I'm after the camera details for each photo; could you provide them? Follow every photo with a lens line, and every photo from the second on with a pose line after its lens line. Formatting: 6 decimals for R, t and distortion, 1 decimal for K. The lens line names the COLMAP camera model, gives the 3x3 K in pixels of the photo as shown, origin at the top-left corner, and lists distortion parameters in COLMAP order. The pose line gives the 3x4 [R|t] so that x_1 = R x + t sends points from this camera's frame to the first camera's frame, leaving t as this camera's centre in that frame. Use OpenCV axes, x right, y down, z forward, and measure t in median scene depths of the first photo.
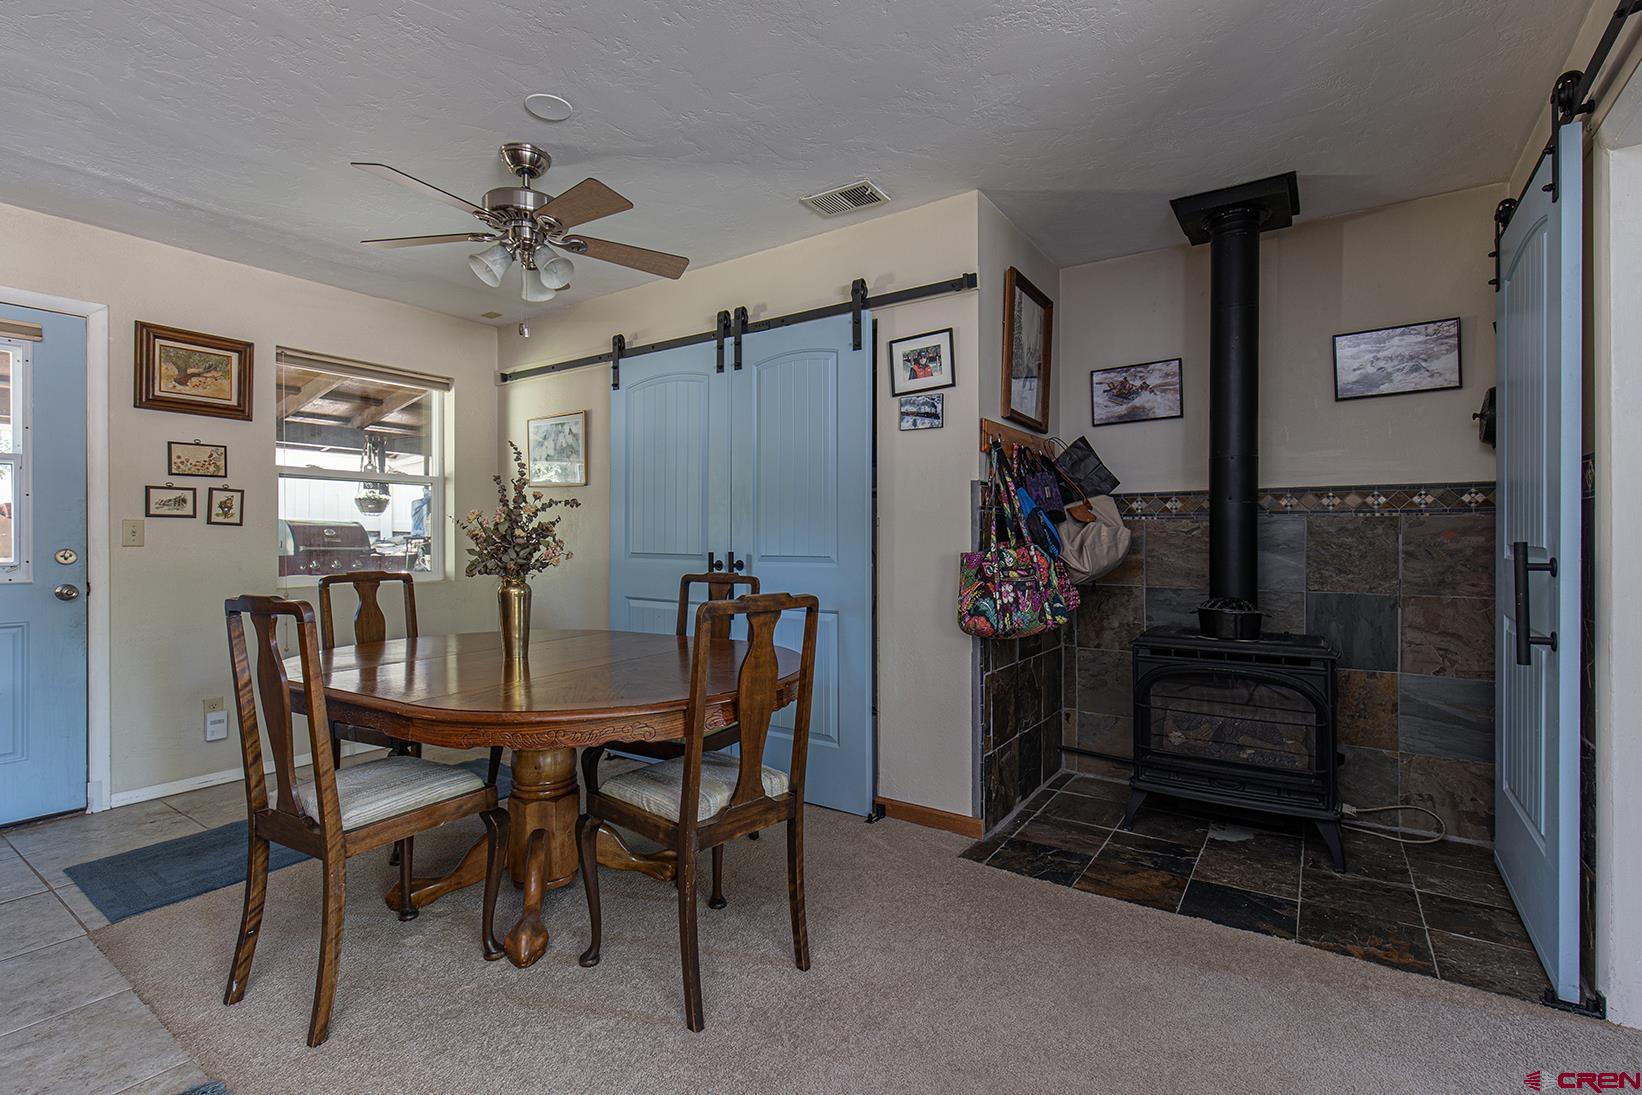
lens RADIAL K [[742.9, 0, 821.5], [0, 742.9, 569.2], [0, 0, 1]] dist [0.075802, -0.000232]
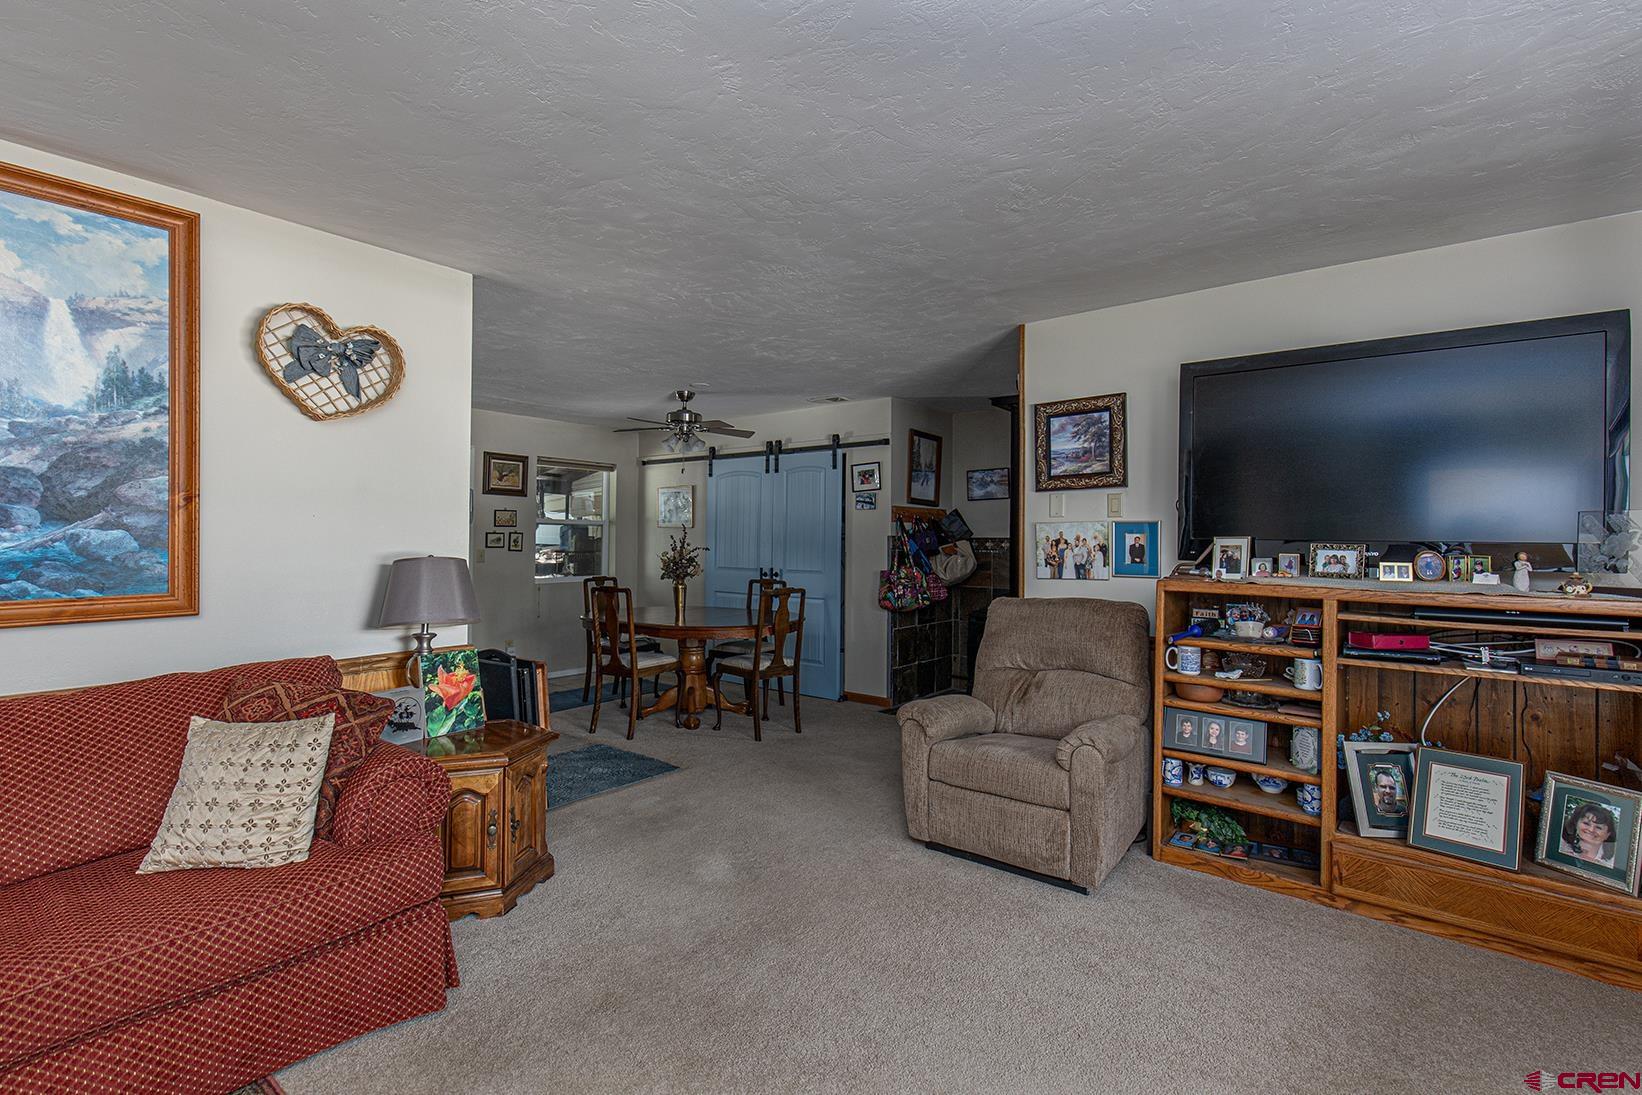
lens RADIAL K [[752.1, 0, 821.0], [0, 752.1, 547.5], [0, 0, 1]] dist [0.003680, -0.000049]
pose [[0.998457, 0.007186, -0.055058, 0.125106], [-0.008841, 0.999515, -0.029862, -0.020310], [0.054817, 0.030303, 0.998037, -1.045731]]
